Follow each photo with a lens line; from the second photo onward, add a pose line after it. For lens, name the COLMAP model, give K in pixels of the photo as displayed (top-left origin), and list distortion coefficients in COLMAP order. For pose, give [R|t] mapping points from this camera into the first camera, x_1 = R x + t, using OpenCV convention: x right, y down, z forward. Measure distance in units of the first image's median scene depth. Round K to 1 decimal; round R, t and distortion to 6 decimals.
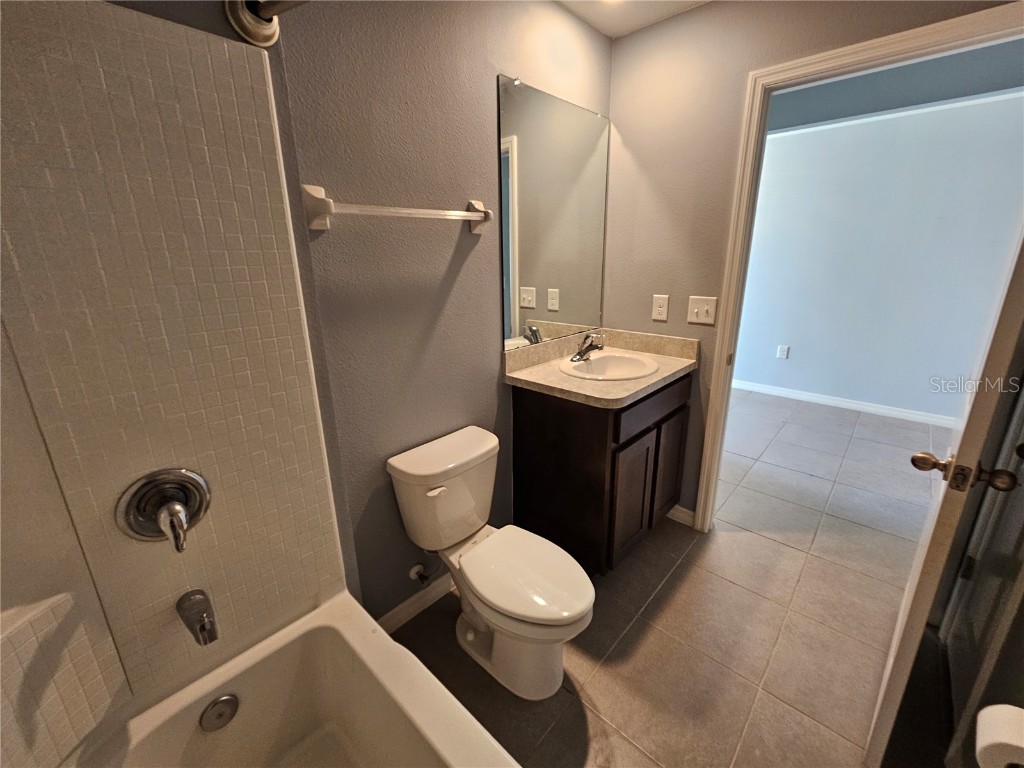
lens RADIAL K [[422.2, 0, 515.7], [0, 422.2, 376.7], [0, 0, 1]] dist [-0.000704, 0.000042]
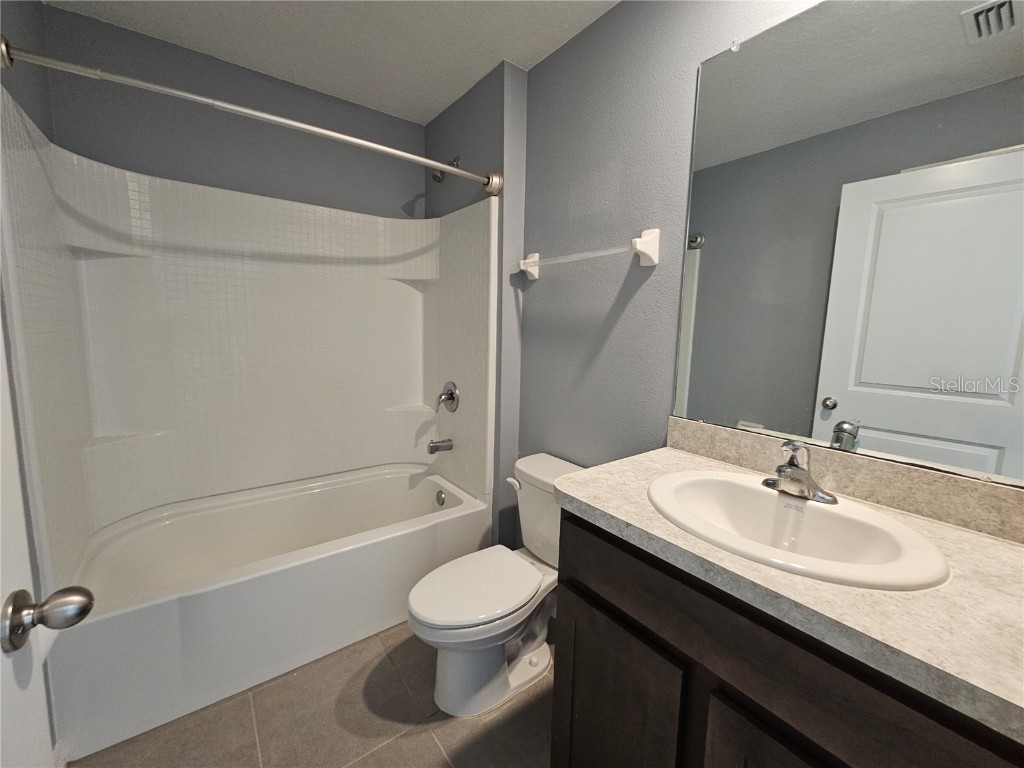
lens RADIAL K [[422.2, 0, 515.7], [0, 422.2, 376.7], [0, 0, 1]] dist [-0.000704, 0.000042]
pose [[-0.182148, 0.124771, -0.975323, 0.930530], [-0.297623, 0.938389, 0.175629, -0.217640], [0.937146, 0.322269, -0.133791, 1.038726]]
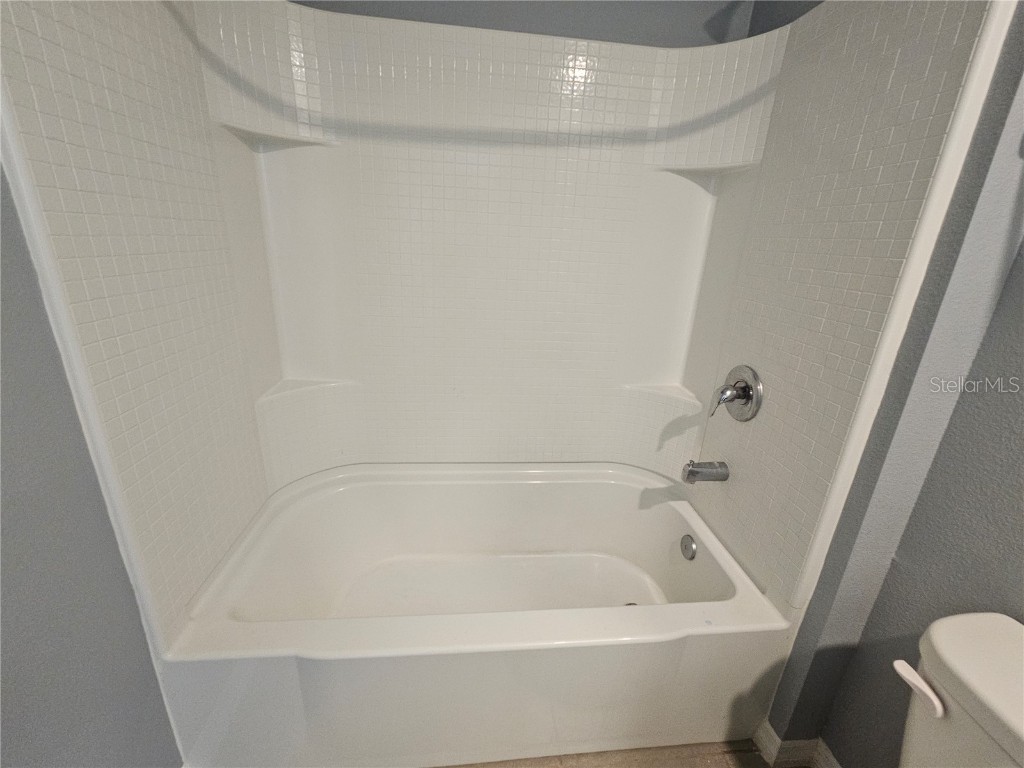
lens RADIAL K [[422.2, 0, 515.7], [0, 422.2, 376.7], [0, 0, 1]] dist [-0.000704, 0.000042]
pose [[-0.666489, 0.212465, -0.714599, 0.374106], [-0.249802, 0.839476, 0.482576, -0.128634], [0.702419, 0.500140, -0.506427, 0.726937]]
